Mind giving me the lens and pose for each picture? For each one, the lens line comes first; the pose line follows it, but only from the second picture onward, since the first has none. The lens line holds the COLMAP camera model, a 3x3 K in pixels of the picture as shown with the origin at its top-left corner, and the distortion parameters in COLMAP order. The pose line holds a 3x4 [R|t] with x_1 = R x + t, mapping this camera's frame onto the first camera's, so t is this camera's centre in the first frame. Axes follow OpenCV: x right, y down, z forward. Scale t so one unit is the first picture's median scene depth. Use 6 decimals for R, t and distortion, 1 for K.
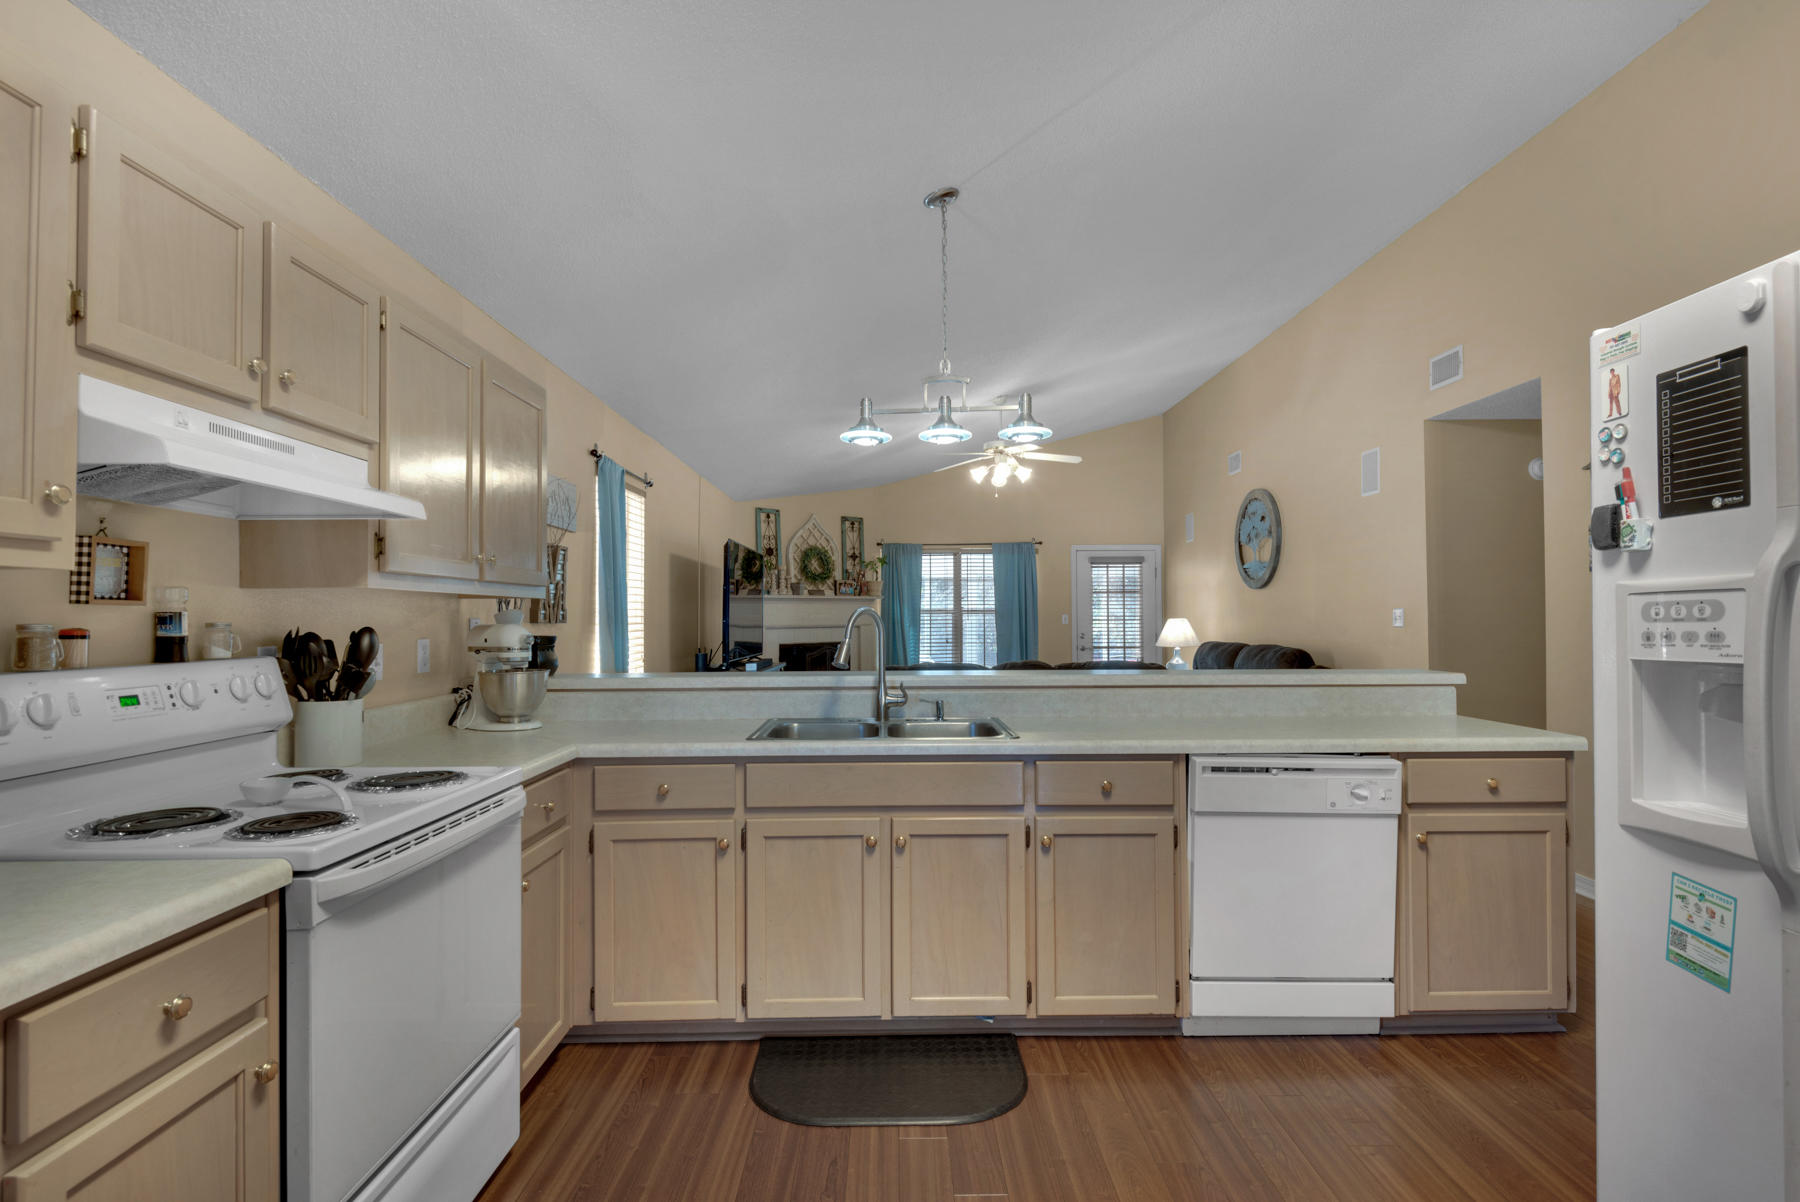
lens RADIAL K [[881.9, 0, 900.7], [0, 881.9, 606.5], [0, 0, 1]] dist [0.029455, -0.021828]
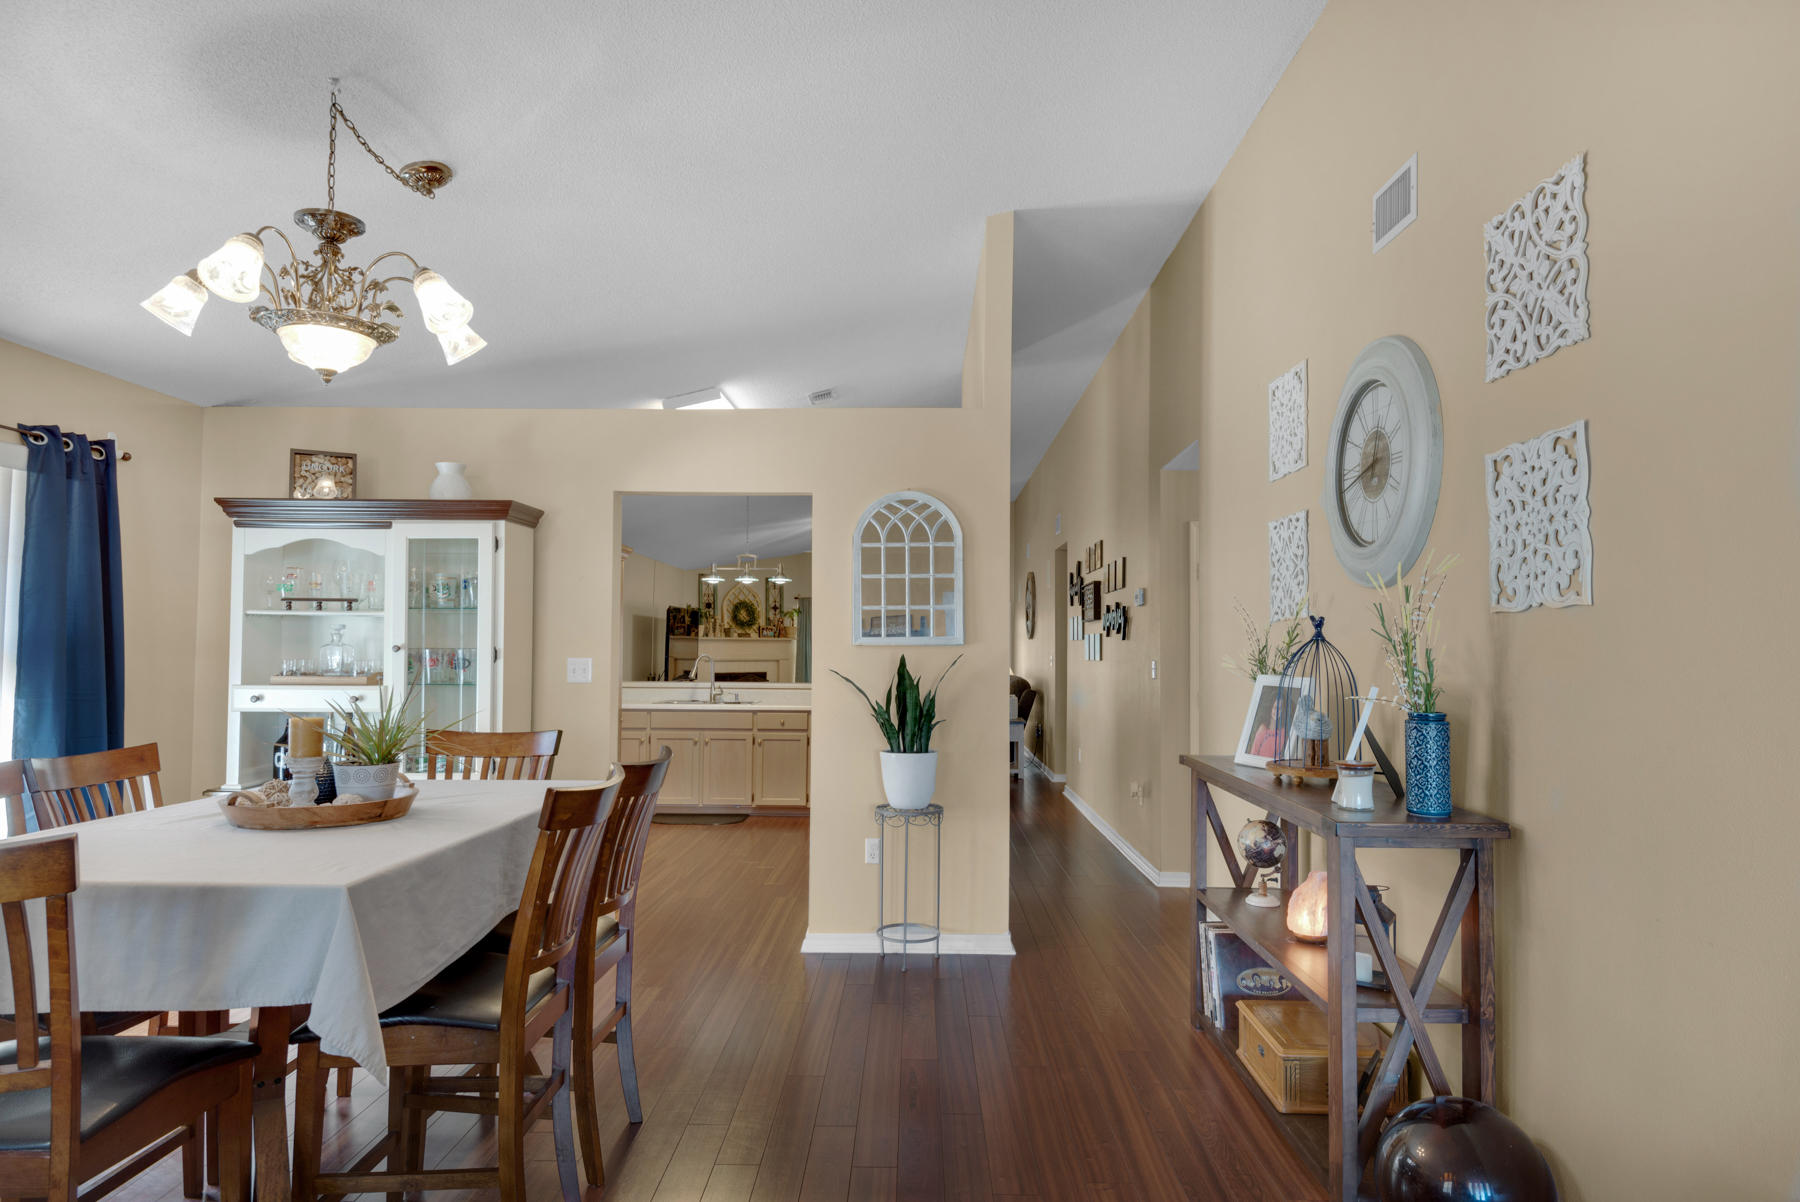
lens RADIAL K [[1087.5, 0, 935.0], [0, 1087.5, 615.7], [0, 0, 1]] dist [0.003875, -0.000524]
pose [[0.999900, 0.013913, -0.002527, 0.597284], [-0.013954, 0.999759, -0.016924, -0.063522], [0.002291, 0.016957, 0.999854, -1.988615]]
